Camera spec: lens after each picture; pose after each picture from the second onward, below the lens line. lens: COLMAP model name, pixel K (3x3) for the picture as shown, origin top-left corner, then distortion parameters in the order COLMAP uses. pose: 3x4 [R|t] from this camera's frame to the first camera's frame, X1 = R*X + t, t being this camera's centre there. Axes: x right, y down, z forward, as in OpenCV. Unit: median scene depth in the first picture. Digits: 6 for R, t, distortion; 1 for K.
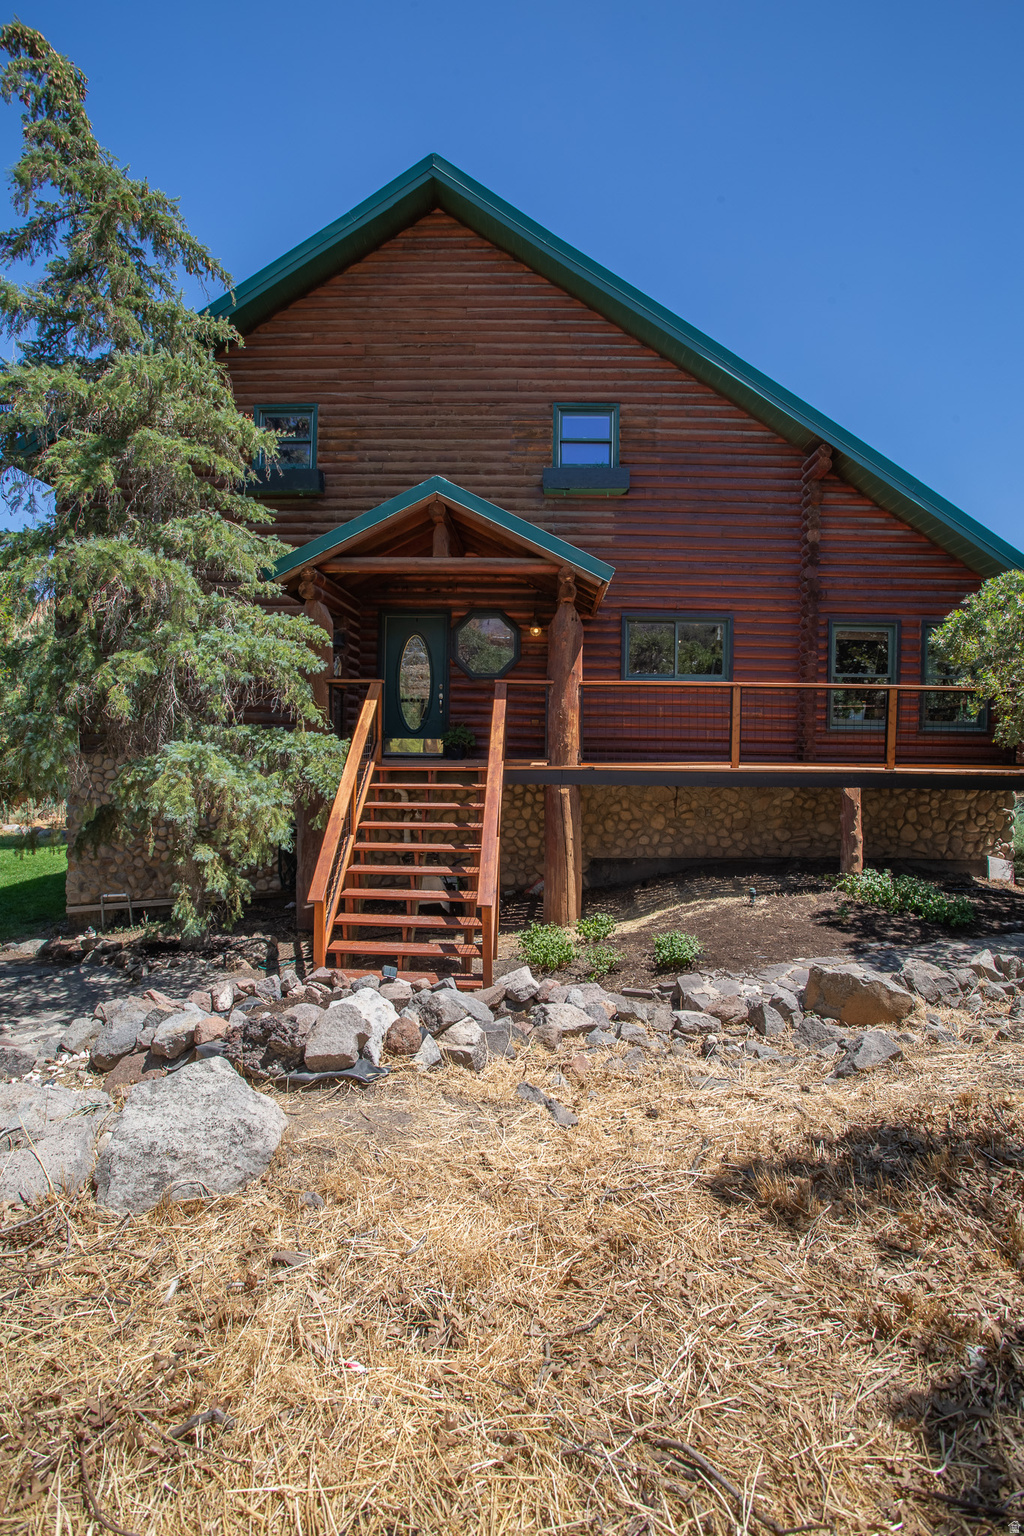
lens RADIAL K [[751.2, 0, 521.0], [0, 751.2, 768.8], [0, 0, 1]] dist [-0.080105, 0.036425]
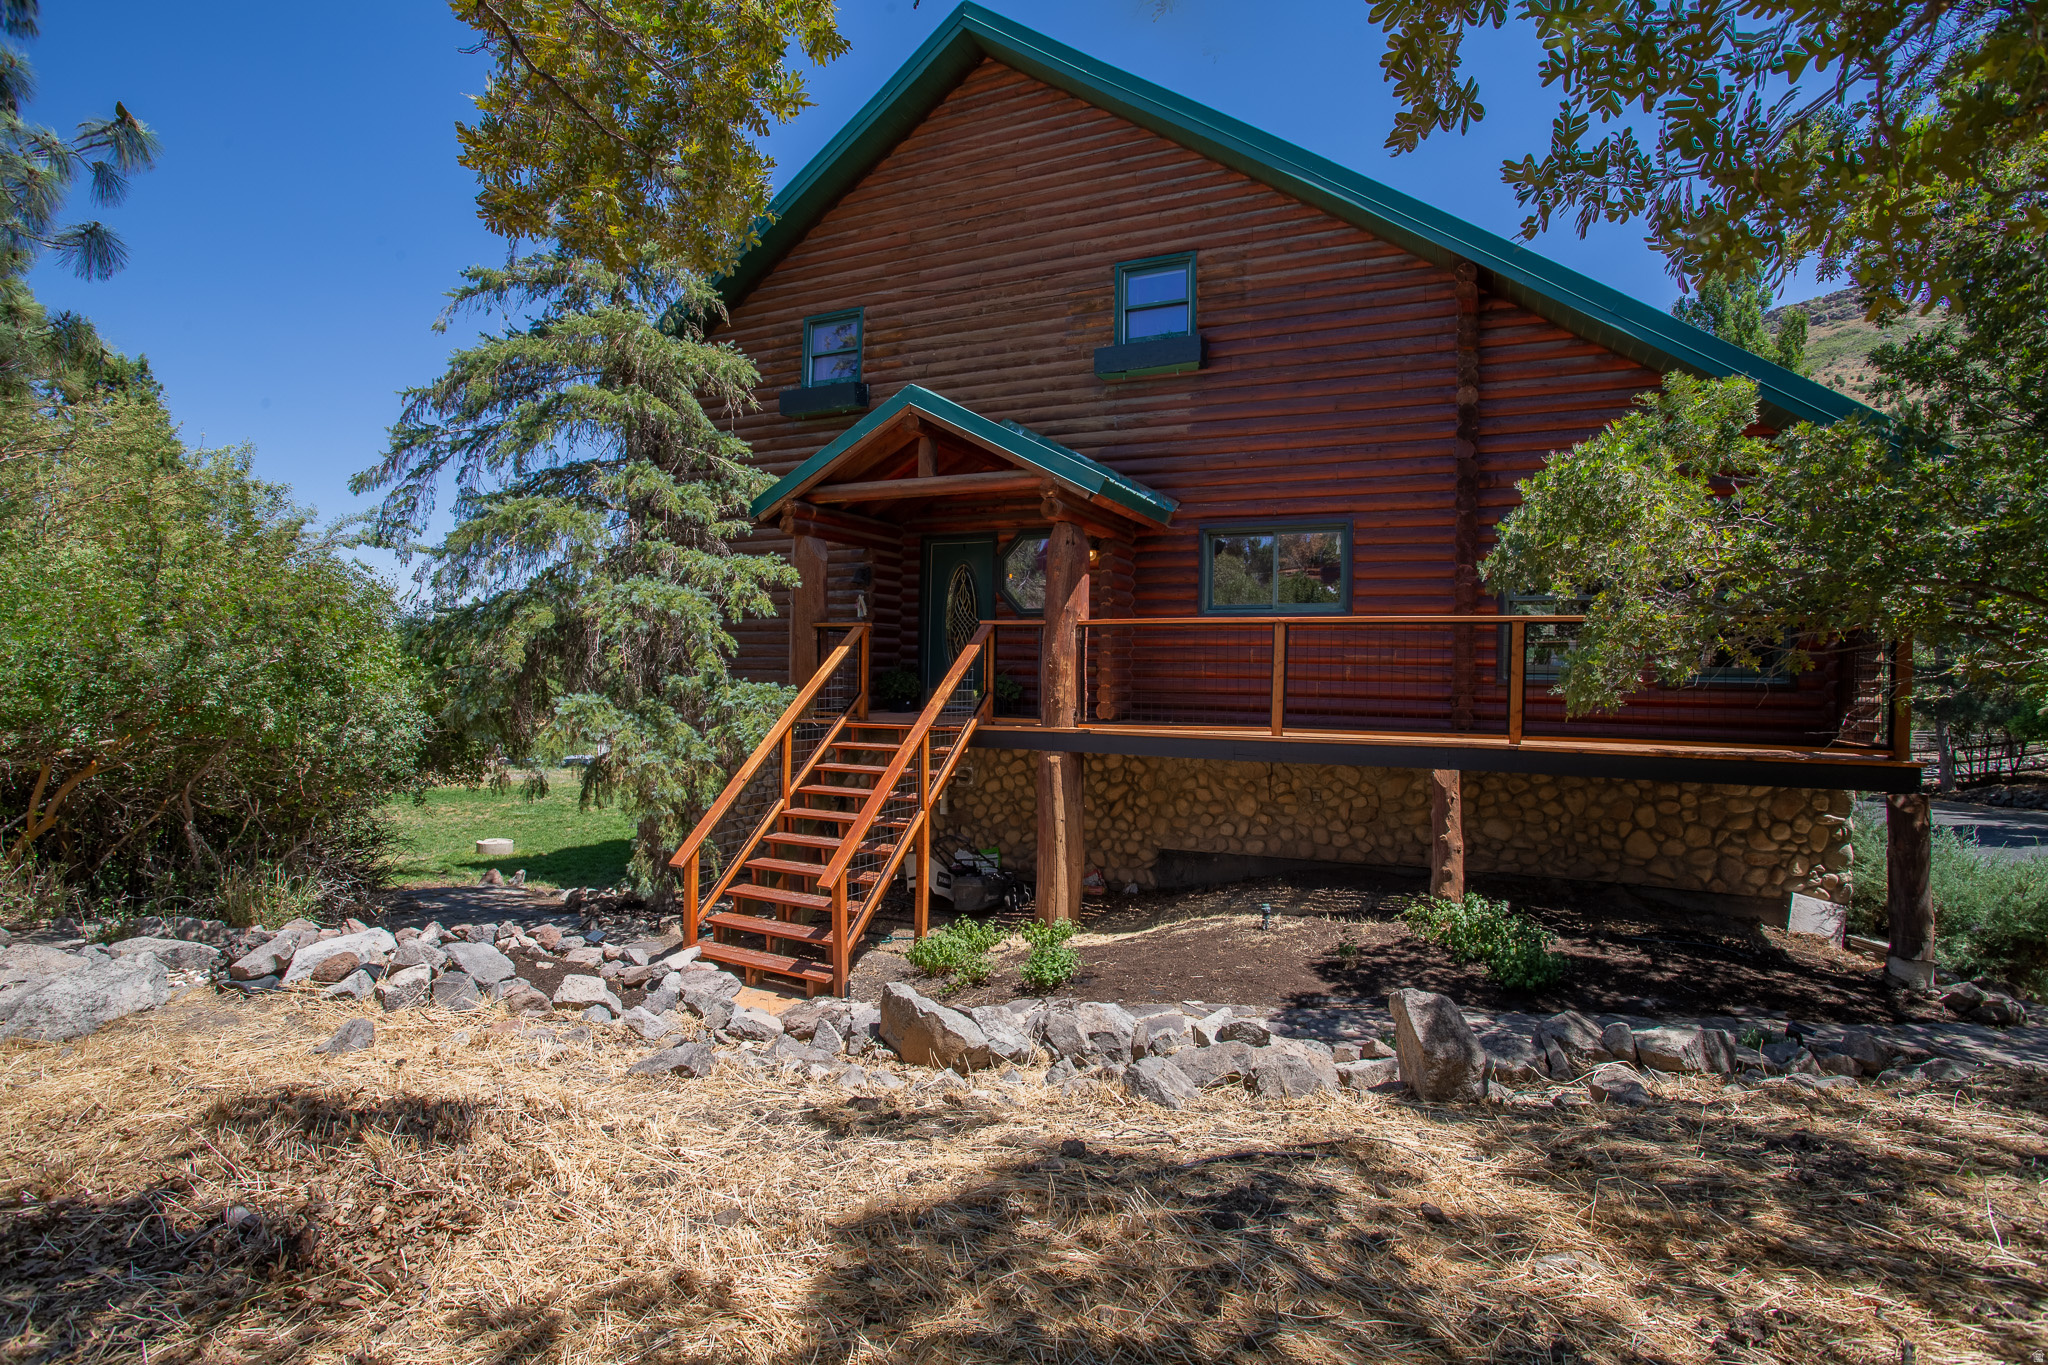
lens RADIAL K [[1001.7, 0, 1013.9], [0, 1001.7, 673.9], [0, 0, 1]] dist [-0.080105, 0.036425]
pose [[0.911062, 0.002585, -0.412261, 0.381689], [-0.021011, 0.998972, -0.040171, -0.013959], [0.411733, 0.045260, 0.910180, 0.015374]]
